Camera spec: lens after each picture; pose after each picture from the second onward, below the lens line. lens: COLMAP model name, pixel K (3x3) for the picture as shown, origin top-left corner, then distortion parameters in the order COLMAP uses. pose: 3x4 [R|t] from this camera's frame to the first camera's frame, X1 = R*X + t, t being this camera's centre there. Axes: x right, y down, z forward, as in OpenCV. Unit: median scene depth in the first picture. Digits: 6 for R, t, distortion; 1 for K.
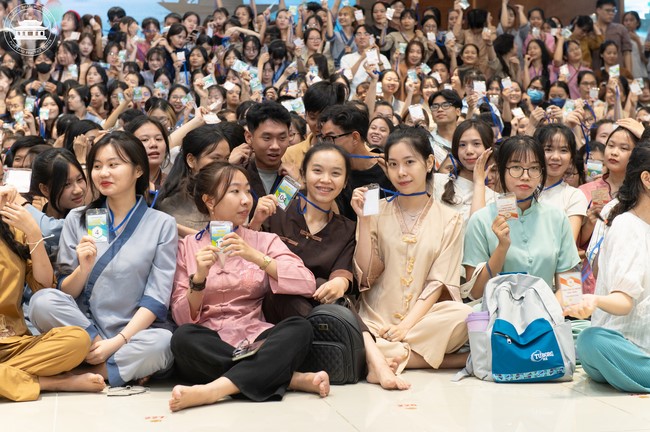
lens RADIAL K [[1253.4, 0, 324.7], [0, 1253.4, 208.3], [0, 0, 1]] dist [-0.033648, 0.293341]
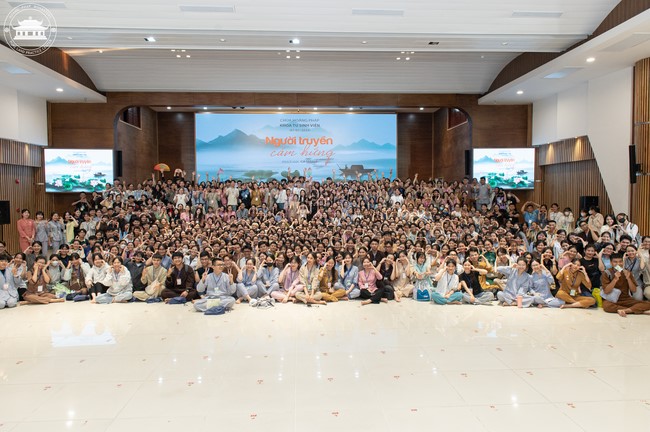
lens RADIAL K [[445.7, 0, 325.0], [0, 445.7, 216.0], [0, 0, 1]] dist [0.000262, -0.002349]
pose [[0.990818, 0.010714, -0.134776, -0.008939], [-0.007155, 0.999614, 0.026861, -0.288323], [0.135011, -0.025650, 0.990512, -1.013110]]
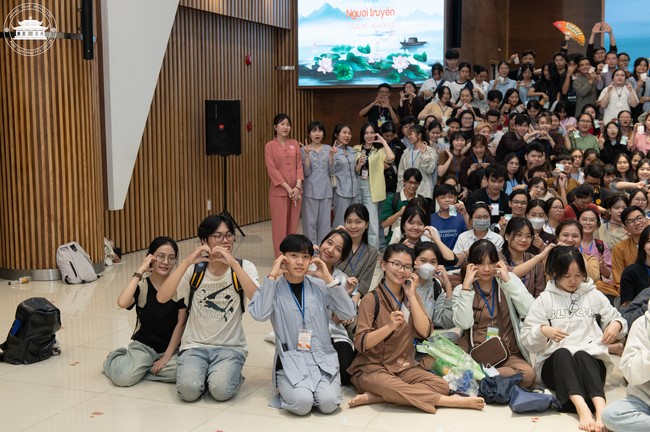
lens RADIAL K [[864.4, 0, 325.0], [0, 864.4, 216.0], [0, 0, 1]] dist [-0.016406, -0.040384]
pose [[0.831876, 0.064878, -0.551156, -1.003818], [-0.015500, 0.995472, 0.093785, -0.191715], [0.554745, -0.069475, 0.829115, -0.217701]]
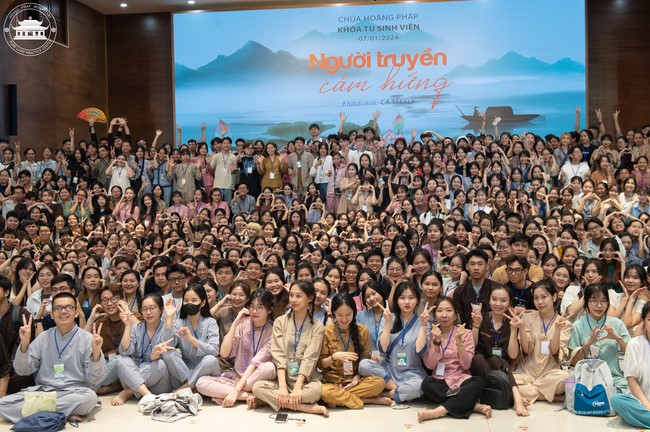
lens RADIAL K [[823.1, 0, 328.0], [0, 823.1, 215.0], [0, 0, 1]] dist [-0.021155, 0.022026]
pose [[0.951387, 0.005562, -0.307946, 0.162656], [-0.001085, 0.999891, 0.014709, -0.210442], [0.307995, -0.013660, 0.951290, -0.416503]]
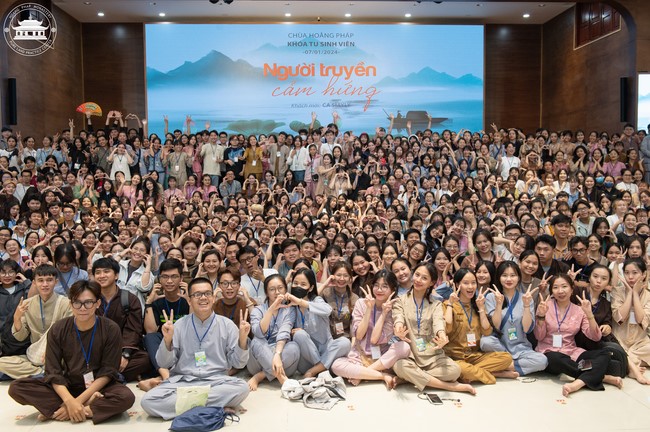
lens RADIAL K [[627.2, 0, 326.3], [0, 627.2, 215.8], [0, 0, 1]] dist [-0.007706, -0.005573]
pose [[0.990259, 0.011245, -0.138780, -0.365819], [-0.005115, 0.998999, 0.044446, -0.207839], [0.139141, -0.043303, 0.989325, -0.205631]]
